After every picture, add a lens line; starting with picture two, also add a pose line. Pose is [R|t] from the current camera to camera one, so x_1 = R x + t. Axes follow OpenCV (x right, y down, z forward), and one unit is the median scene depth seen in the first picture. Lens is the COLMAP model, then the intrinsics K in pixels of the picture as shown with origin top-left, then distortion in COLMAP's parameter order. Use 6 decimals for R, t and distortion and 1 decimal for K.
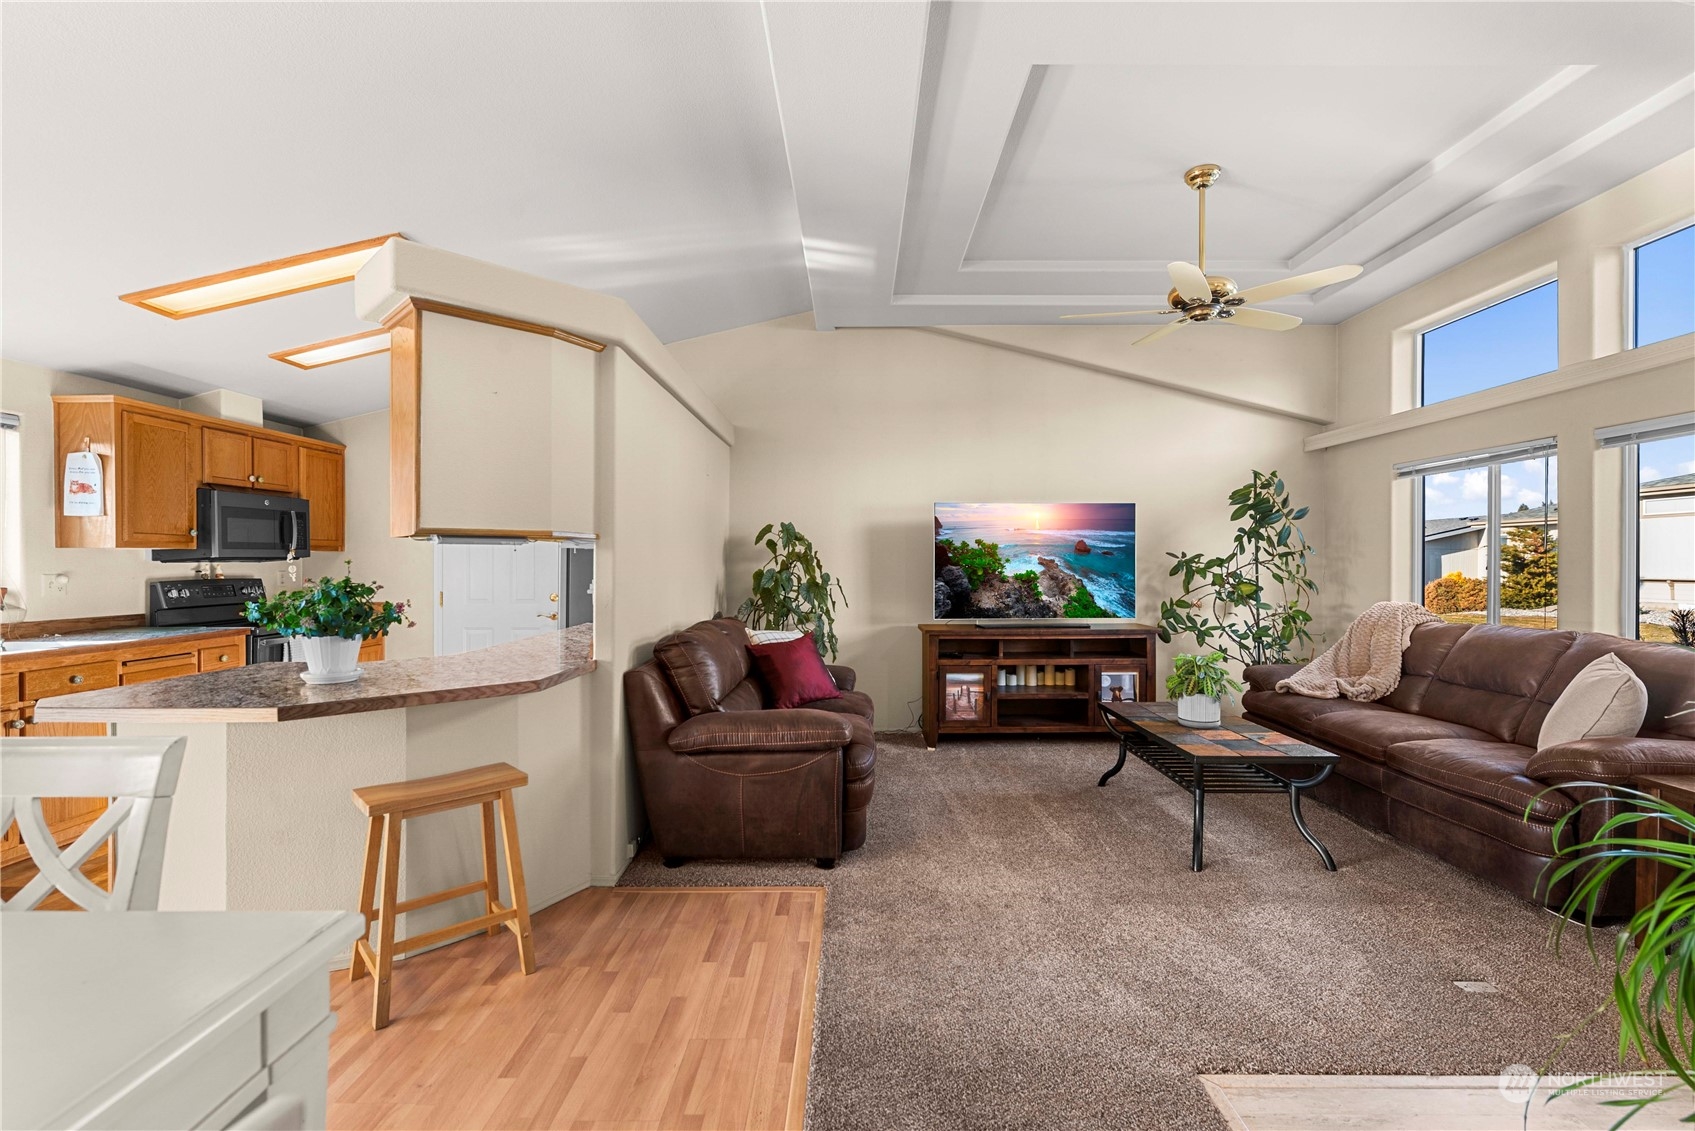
lens RADIAL K [[742.6, 0, 857.3], [0, 742.6, 567.3], [0, 0, 1]] dist [-0.000452, -0.000371]
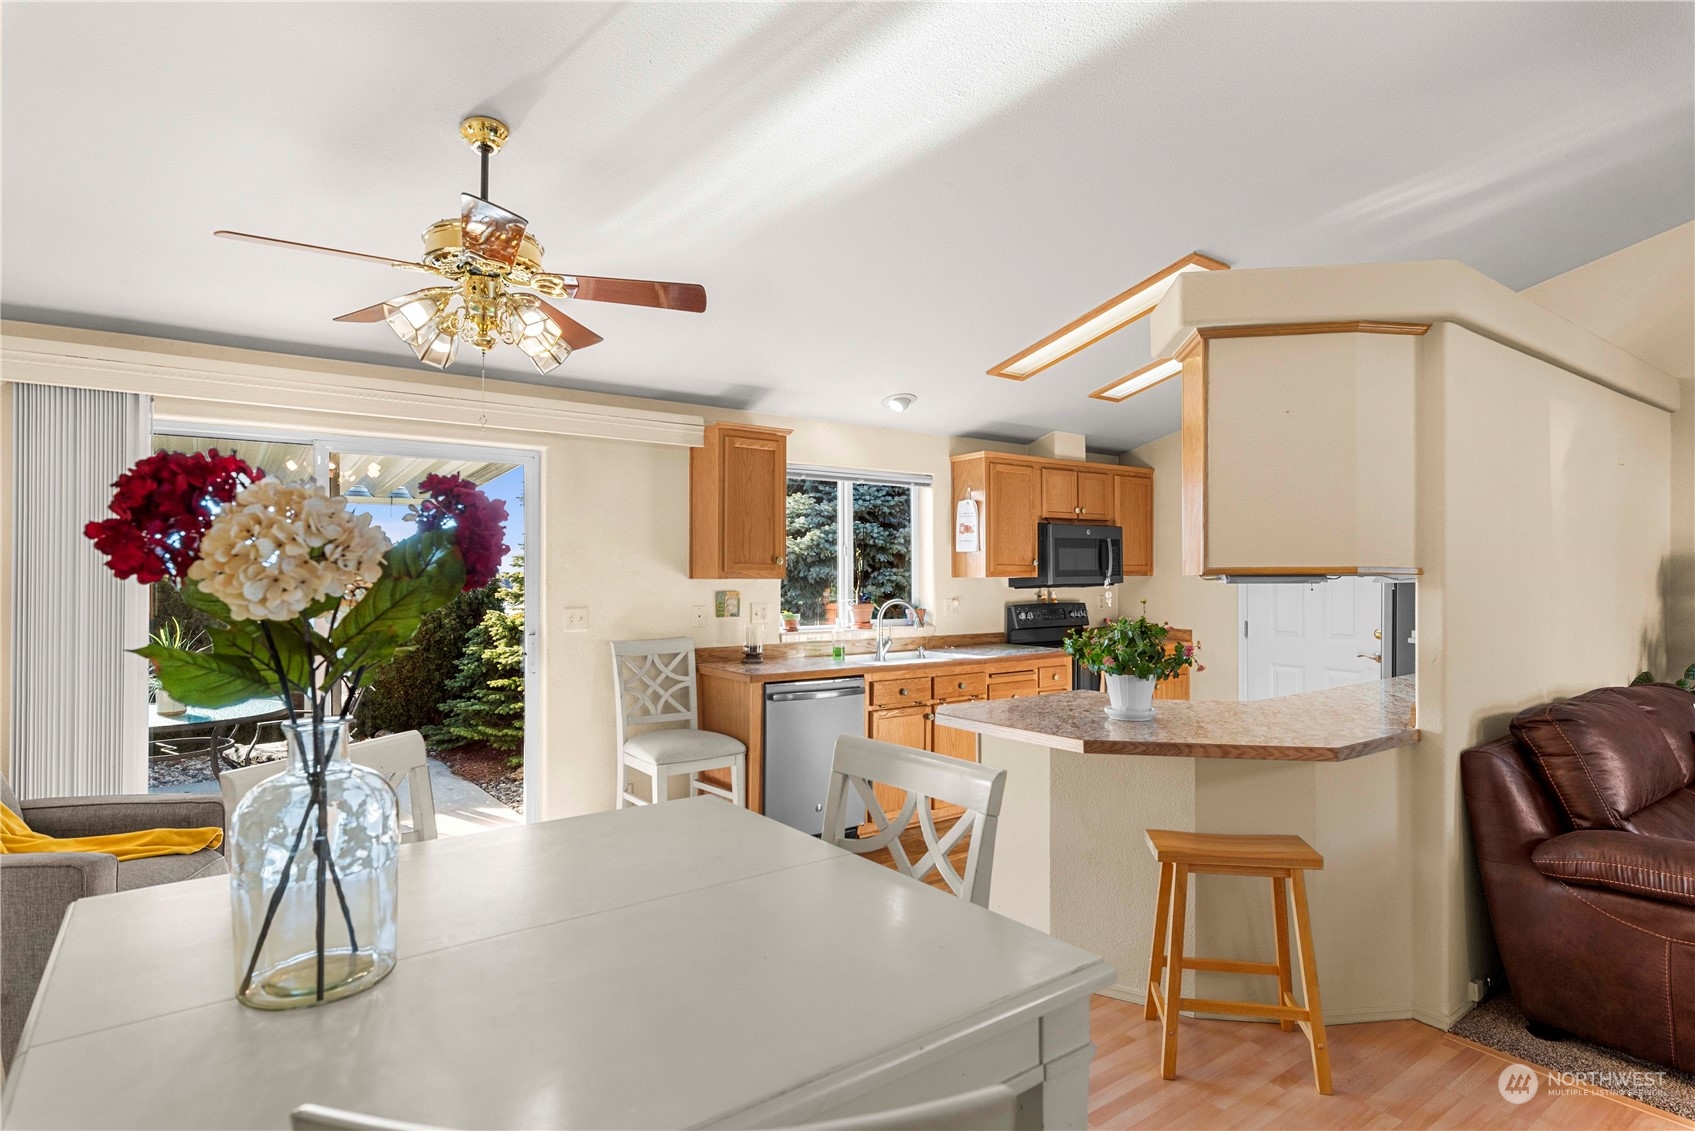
lens RADIAL K [[887.2, 0, 847.5], [0, 887.2, 565.5], [0, 0, 1]] dist [-0.009601, 0.000382]
pose [[0.583973, -0.011948, -0.811685, 0.037565], [-0.001999, 0.999867, -0.016157, -0.022546], [0.811770, 0.011057, 0.583872, -0.021936]]
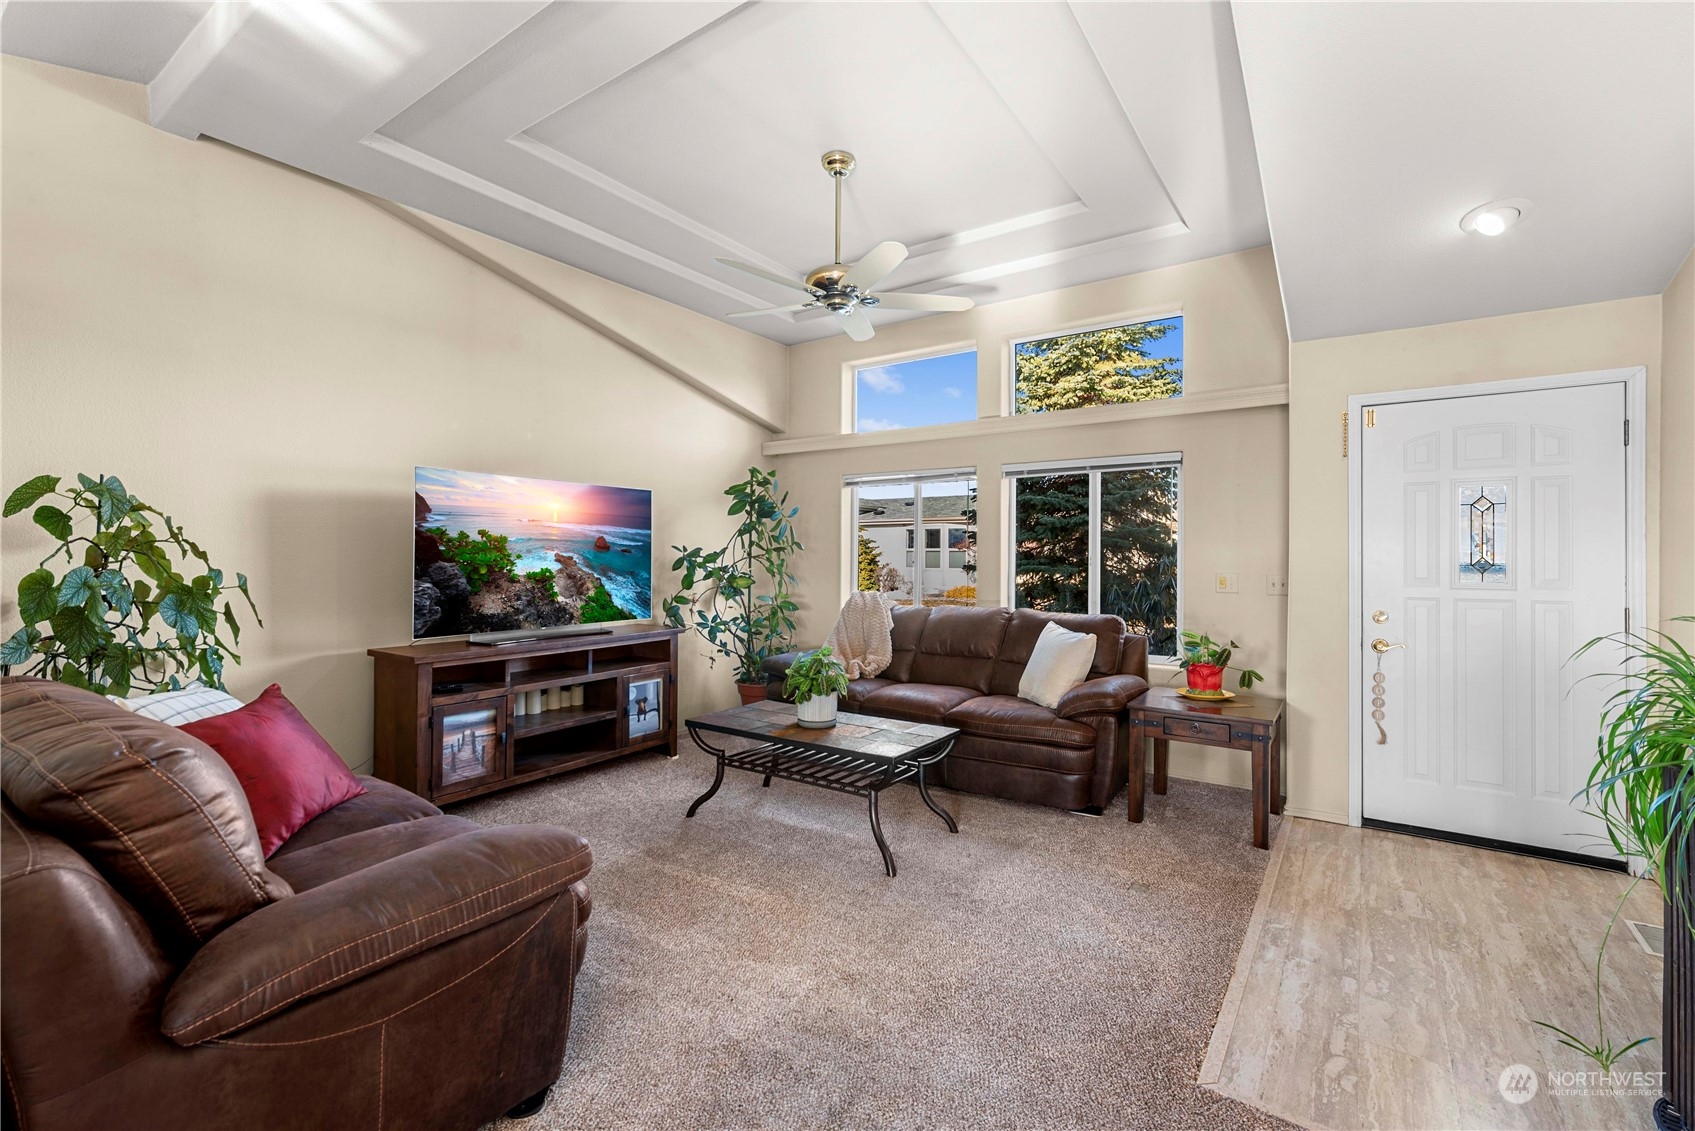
lens RADIAL K [[727.8, 0, 859.8], [0, 727.8, 556.9], [0, 0, 1]] dist [0.001330, -0.000357]
pose [[0.569612, 0.004068, 0.821904, -0.259879], [0.000131, 0.999987, -0.005040, -0.001916], [-0.821914, 0.002979, 0.569604, 0.365724]]
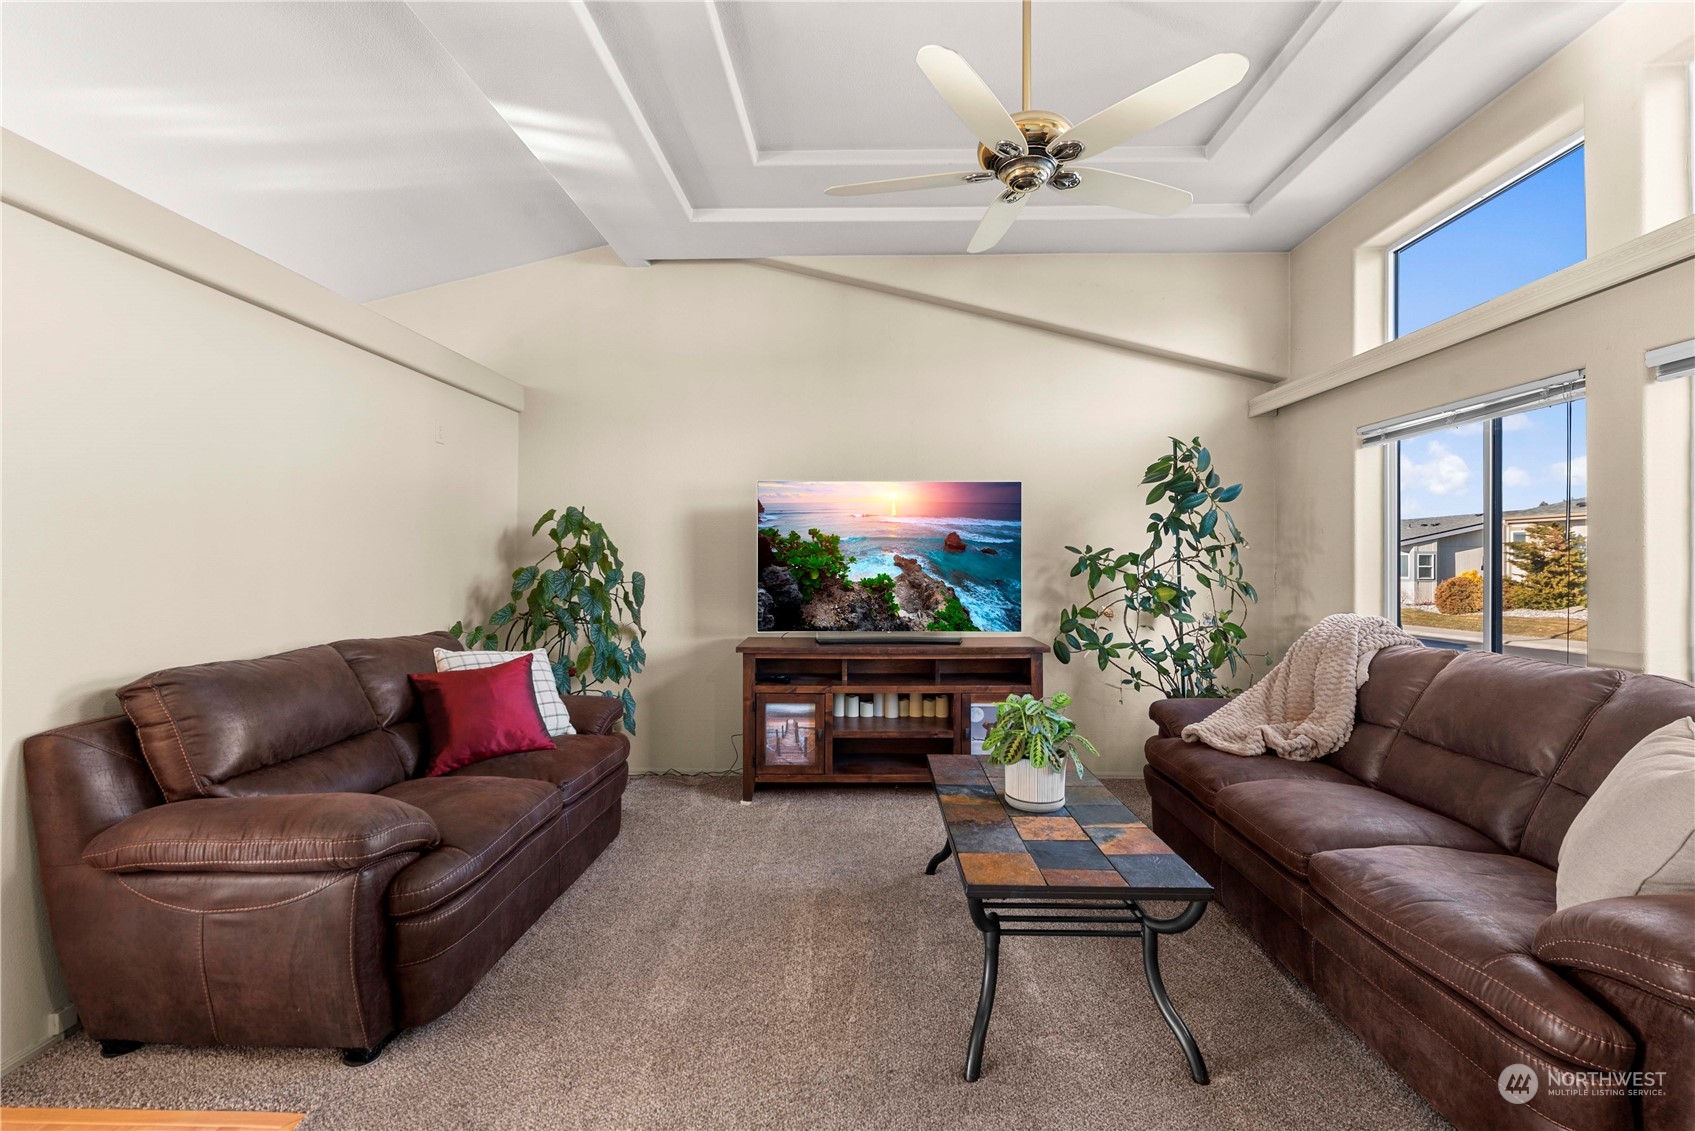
lens RADIAL K [[727.8, 0, 859.8], [0, 727.8, 556.9], [0, 0, 1]] dist [0.001330, -0.000357]
pose [[0.999731, 0.002134, -0.023093, 0.283261], [-0.002351, 0.999953, -0.009378, -0.001661], [0.023072, 0.009429, 0.999689, 0.306336]]
